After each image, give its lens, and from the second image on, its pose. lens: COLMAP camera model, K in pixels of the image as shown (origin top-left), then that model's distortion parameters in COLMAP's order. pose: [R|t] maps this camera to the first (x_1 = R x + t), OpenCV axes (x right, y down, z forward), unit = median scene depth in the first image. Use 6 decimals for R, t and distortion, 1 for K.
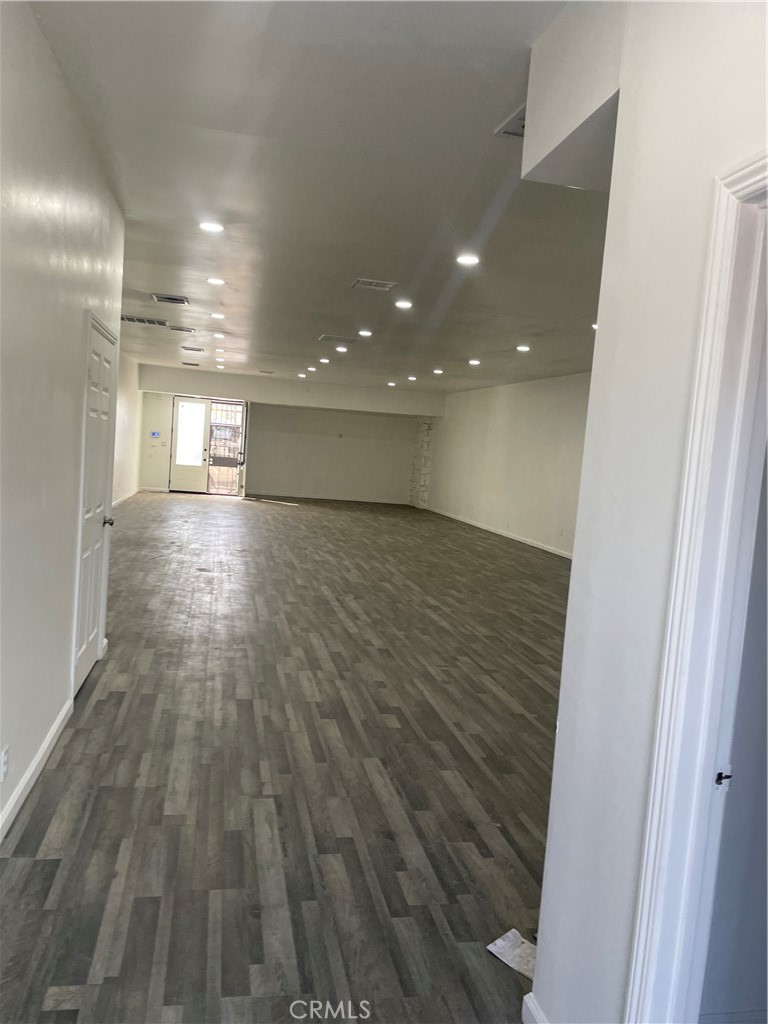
lens RADIAL K [[765.7, 0, 382.3], [0, 765.7, 512.5], [0, 0, 1]] dist [0.028554, -0.034480]
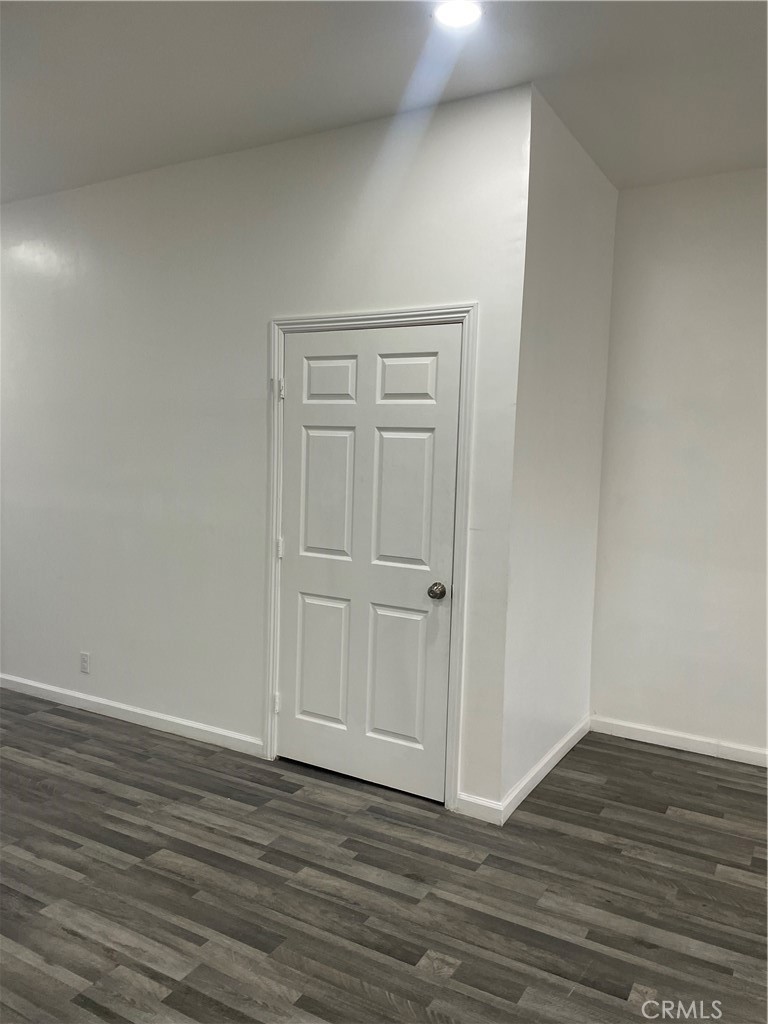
lens RADIAL K [[765.7, 0, 395.1], [0, 765.7, 512.9], [0, 0, 1]] dist [0.028554, -0.034480]
pose [[-0.648665, -0.035025, -0.760268, 0.250762], [-0.139799, 0.987427, 0.073787, -0.148371], [0.748125, 0.154148, -0.645405, 2.081373]]
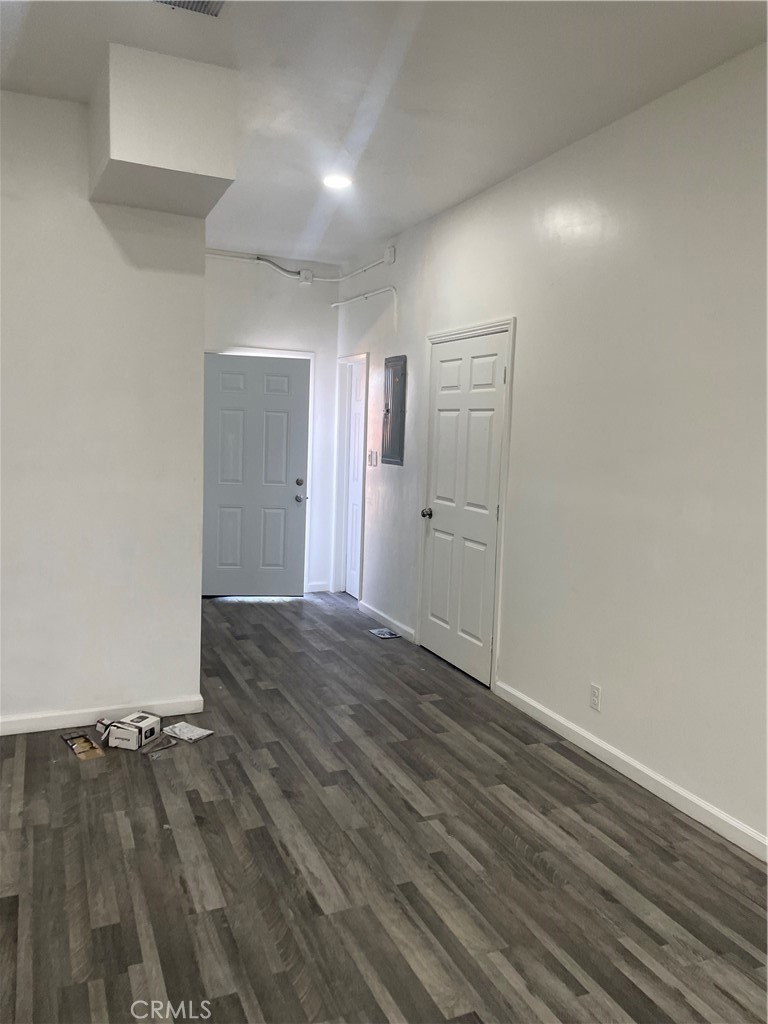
lens RADIAL K [[765.7, 0, 389.9], [0, 765.7, 508.6], [0, 0, 1]] dist [0.028554, -0.034480]
pose [[-0.970139, -0.090742, -0.224936, 0.131801], [-0.130176, 0.977293, 0.167192, -0.126309], [0.204657, 0.191481, -0.959922, 1.795613]]
